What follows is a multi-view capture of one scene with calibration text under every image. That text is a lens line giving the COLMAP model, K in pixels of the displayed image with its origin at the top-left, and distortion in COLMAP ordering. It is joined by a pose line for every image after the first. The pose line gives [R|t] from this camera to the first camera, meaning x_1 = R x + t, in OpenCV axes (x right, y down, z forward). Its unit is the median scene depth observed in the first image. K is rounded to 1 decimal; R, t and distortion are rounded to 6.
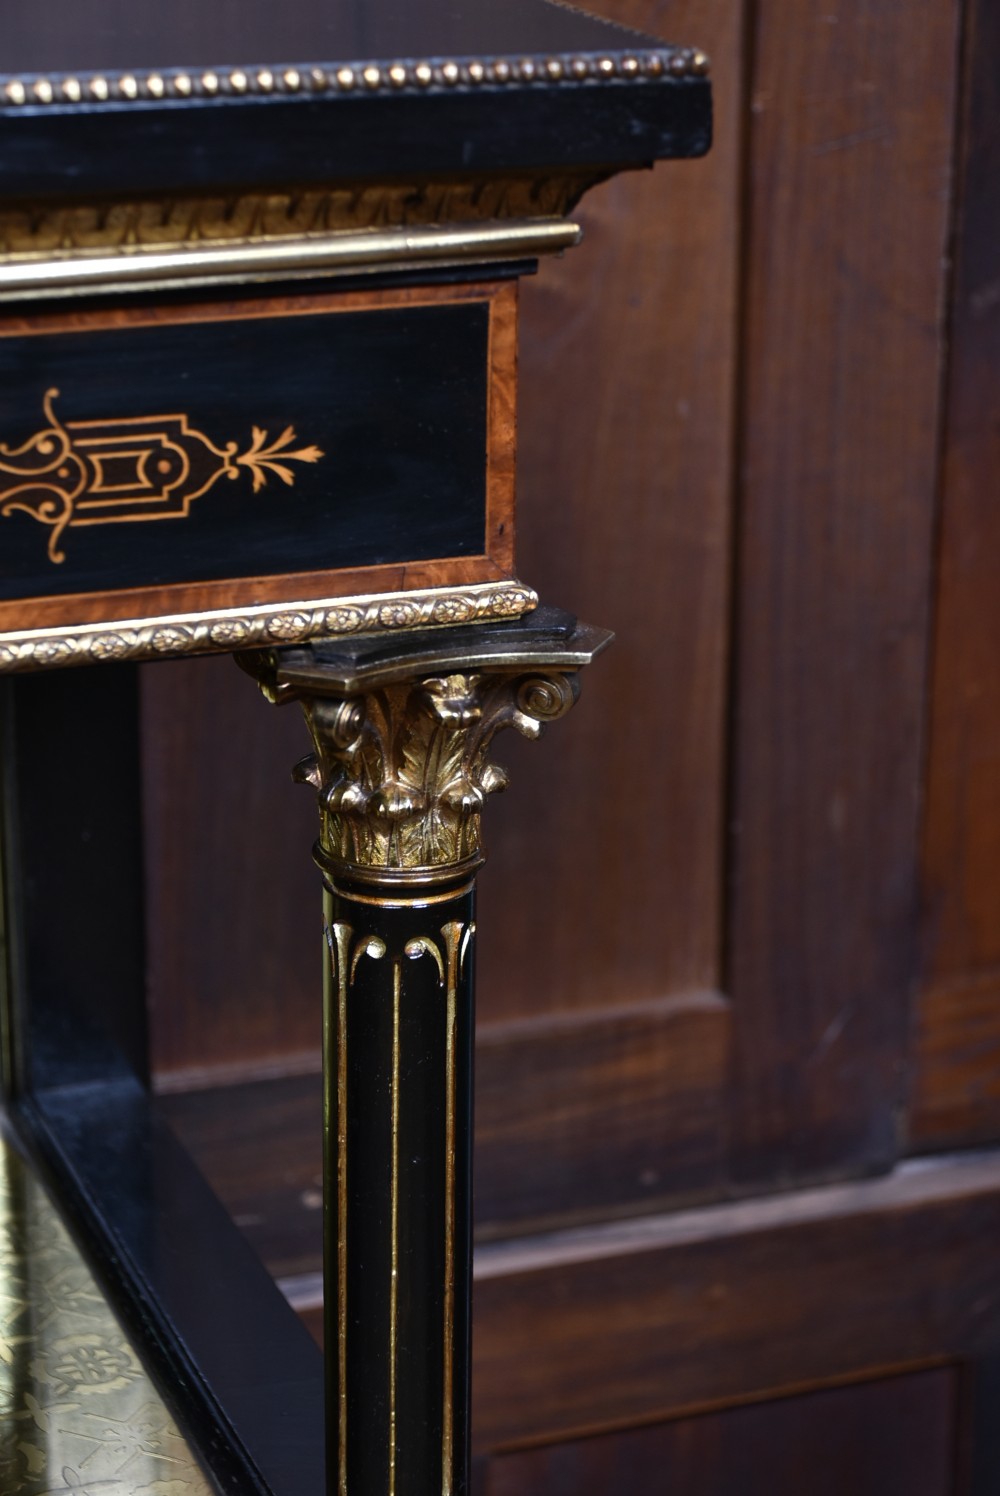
lens RADIAL K [[3708.4, 0, 500.0], [0, 3708.4, 748.0], [0, 0, 1]] dist [-0.016018, -0.084150]
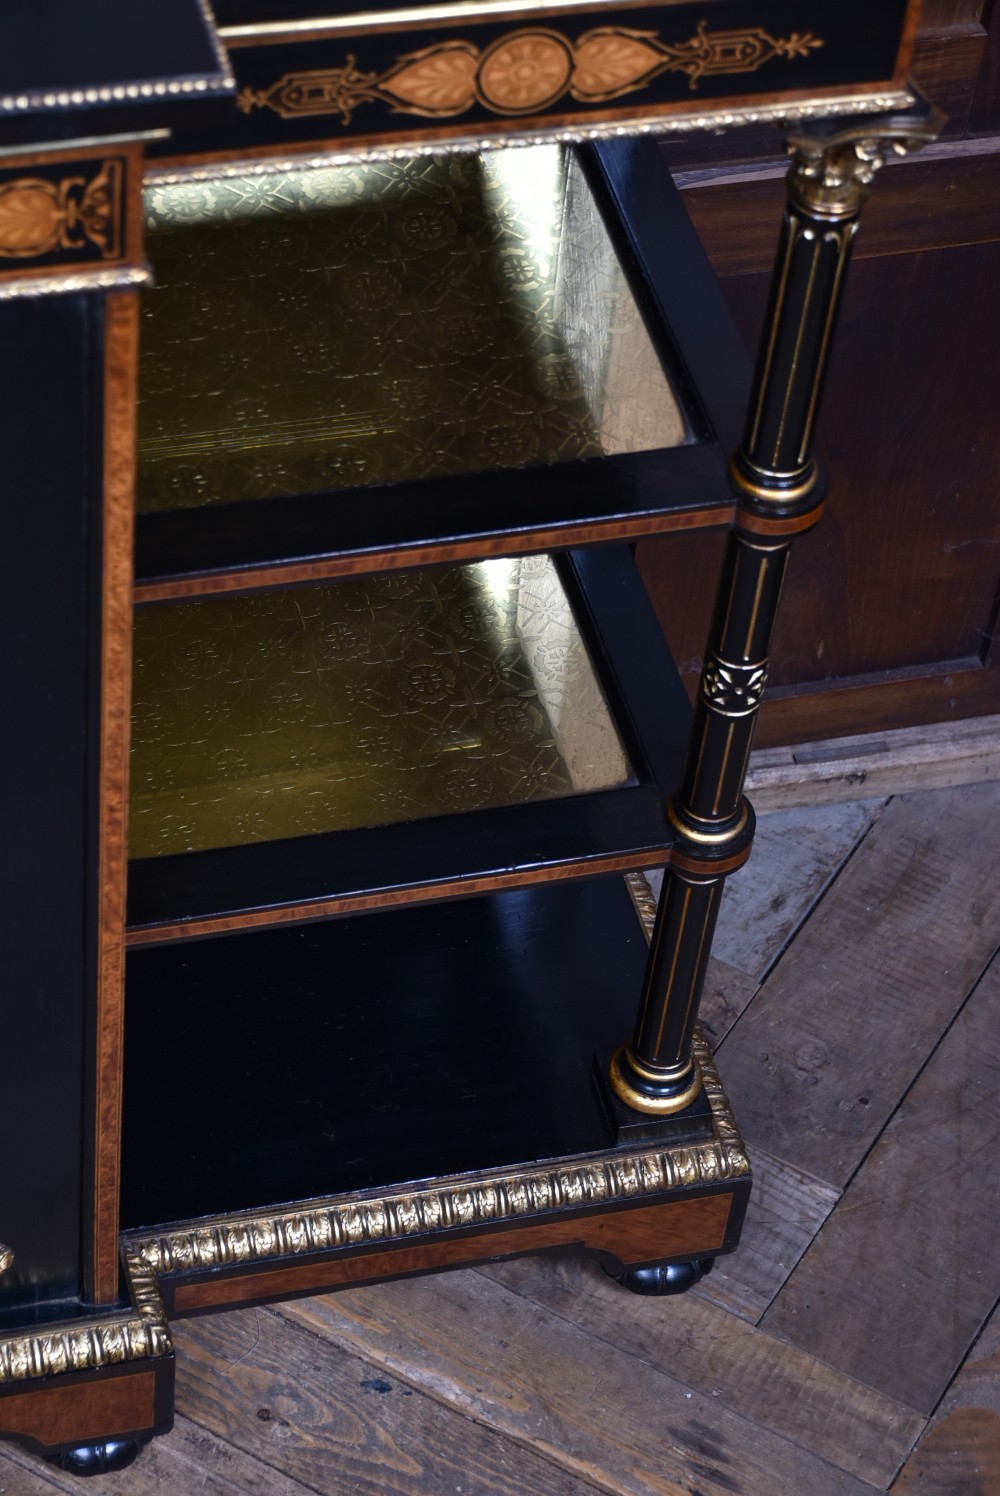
lens RADIAL K [[3851.3, 0, 496.4], [0, 3851.3, 844.8], [0, 0, 1]] dist [-0.055682, 0.680455]
pose [[0.992083, 0.124980, -0.012337, -0.138305], [-0.102929, 0.865442, 0.490322, -0.687283], [0.071957, -0.485170, 0.871454, -1.051722]]
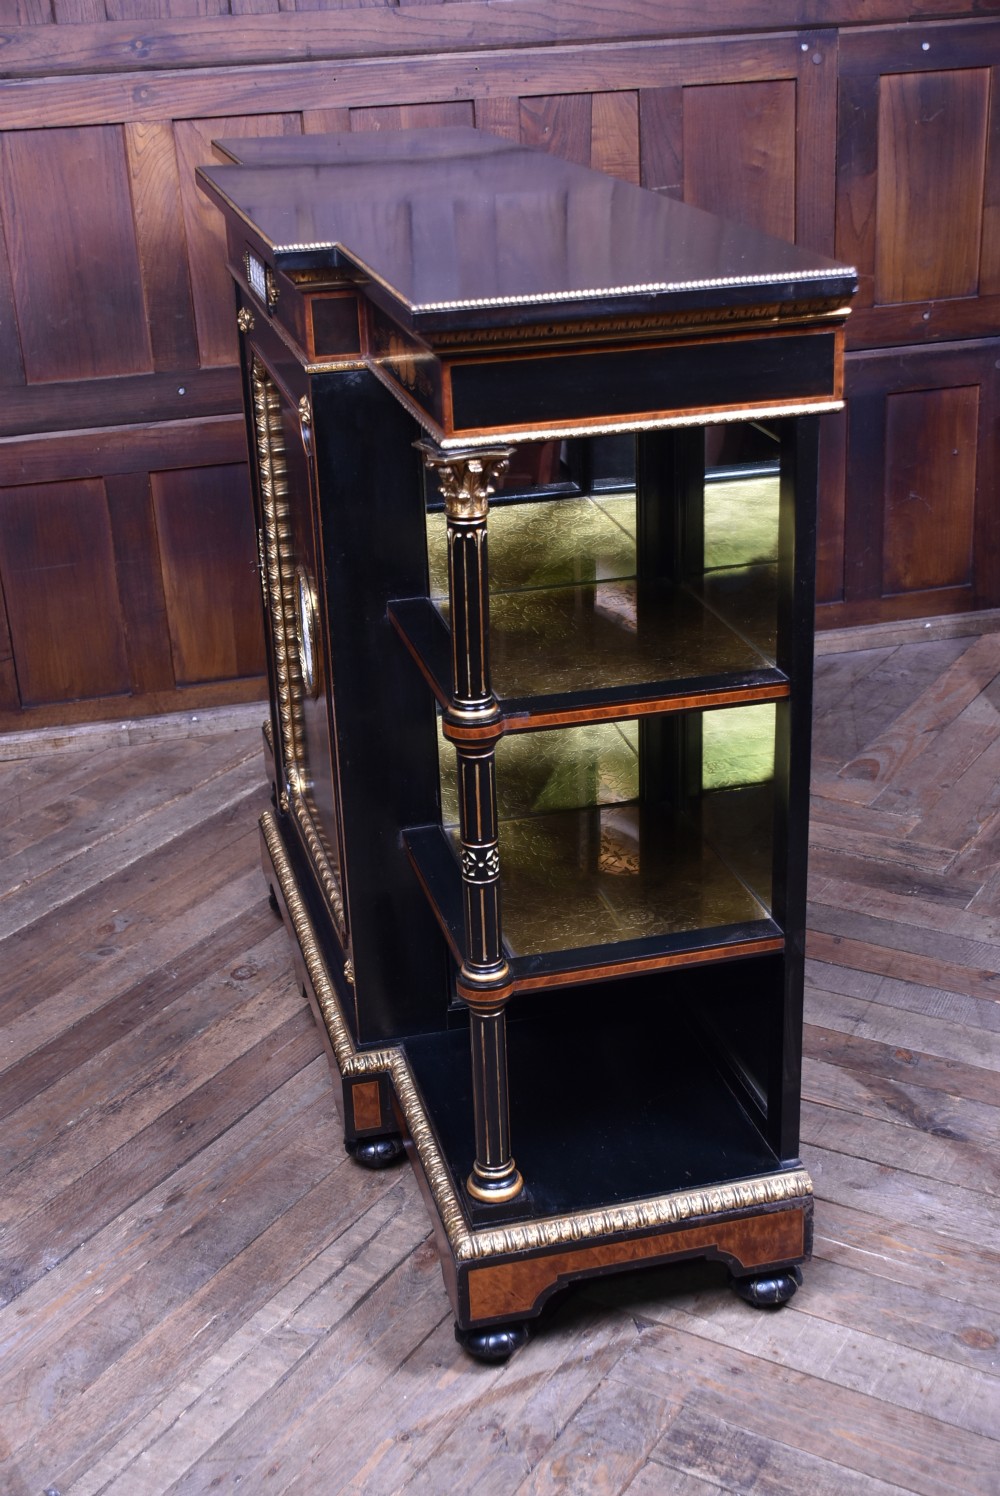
lens RADIAL K [[1917.2, 0, 500.0], [0, 1917.2, 748.0], [0, 0, 1]] dist [-0.031969, 0.084153]
pose [[0.989780, -0.002060, -0.142586, 0.052441], [0.011743, 0.997677, 0.067102, 0.777809], [0.142117, -0.068091, 0.987505, -2.729994]]
